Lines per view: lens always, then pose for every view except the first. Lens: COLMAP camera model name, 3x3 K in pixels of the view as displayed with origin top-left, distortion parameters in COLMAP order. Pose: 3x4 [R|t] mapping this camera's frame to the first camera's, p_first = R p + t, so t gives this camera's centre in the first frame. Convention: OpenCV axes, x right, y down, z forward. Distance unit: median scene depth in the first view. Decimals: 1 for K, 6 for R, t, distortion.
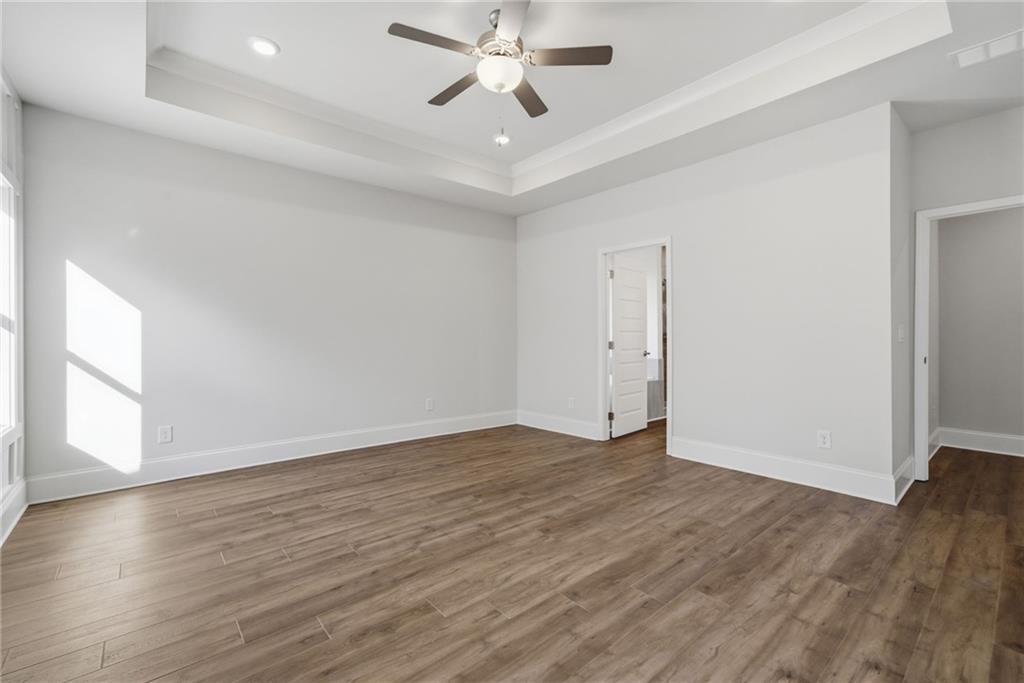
lens RADIAL K [[445.9, 0, 514.1], [0, 445.9, 339.0], [0, 0, 1]] dist [-0.014284, 0.008988]
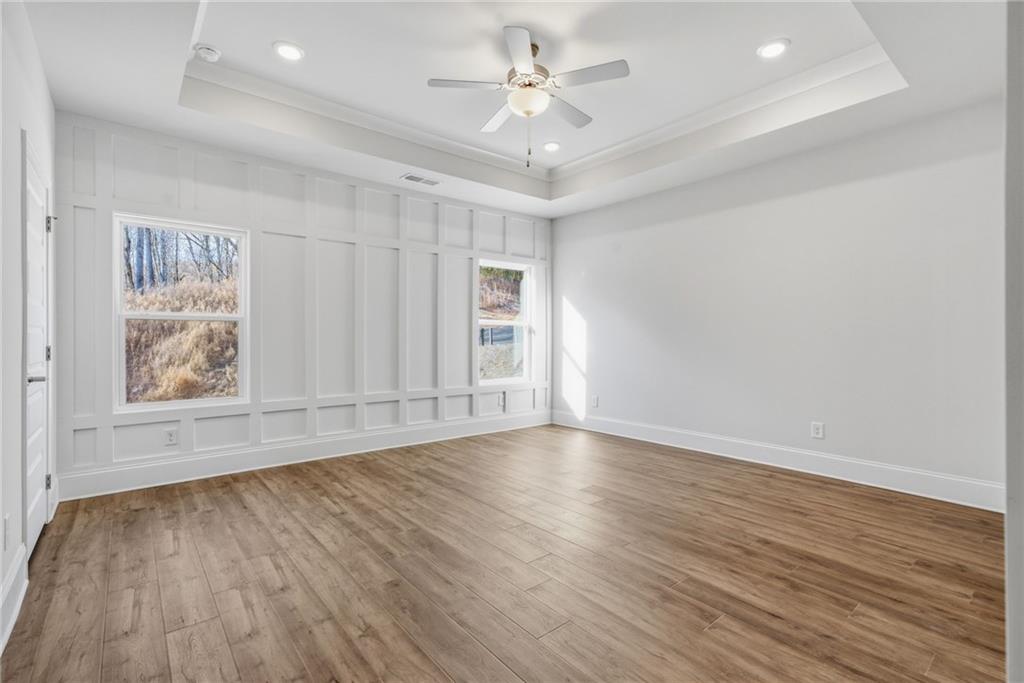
lens RADIAL K [[469.1, 0, 502.9], [0, 469.1, 342.6], [0, 0, 1]] dist [-0.035858, 0.022348]
pose [[-0.034614, 0.011115, -0.999339, 1.059052], [-0.004160, 0.999928, 0.011266, -0.007780], [0.999392, 0.004547, -0.034565, 0.908646]]
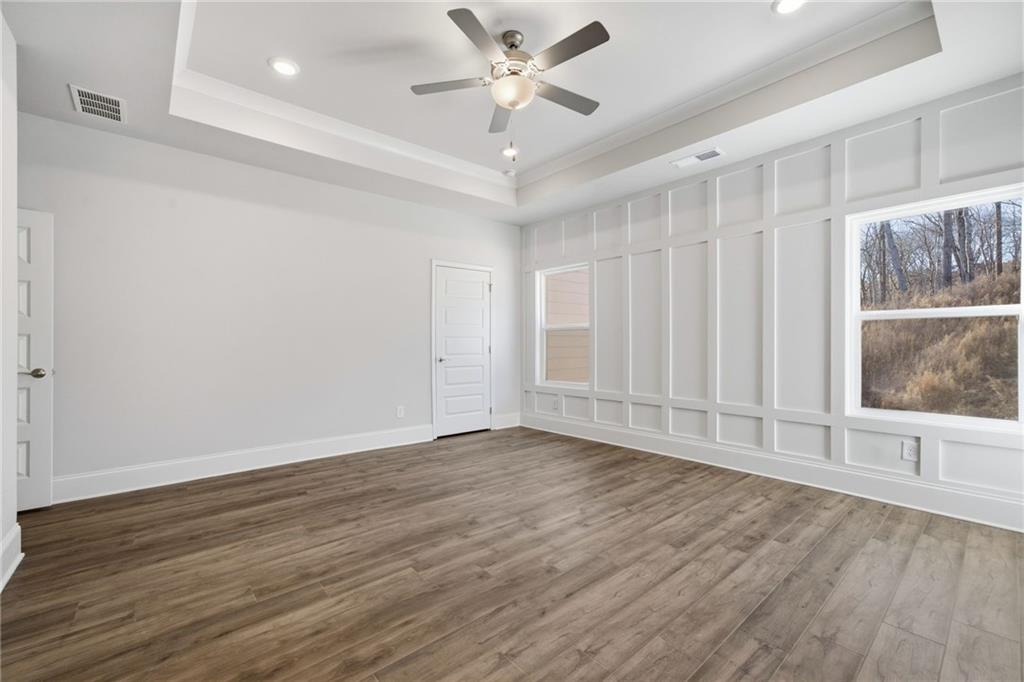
lens RADIAL K [[427.9, 0, 512.0], [0, 427.9, 341.0], [0, 0, 1]] dist [-0.031453, 0.015149]
pose [[-0.999985, 0.005432, 0.000874, -0.025004], [0.005431, 0.999985, -0.001056, -0.005528], [-0.000880, -0.001051, -0.999999, 1.866447]]
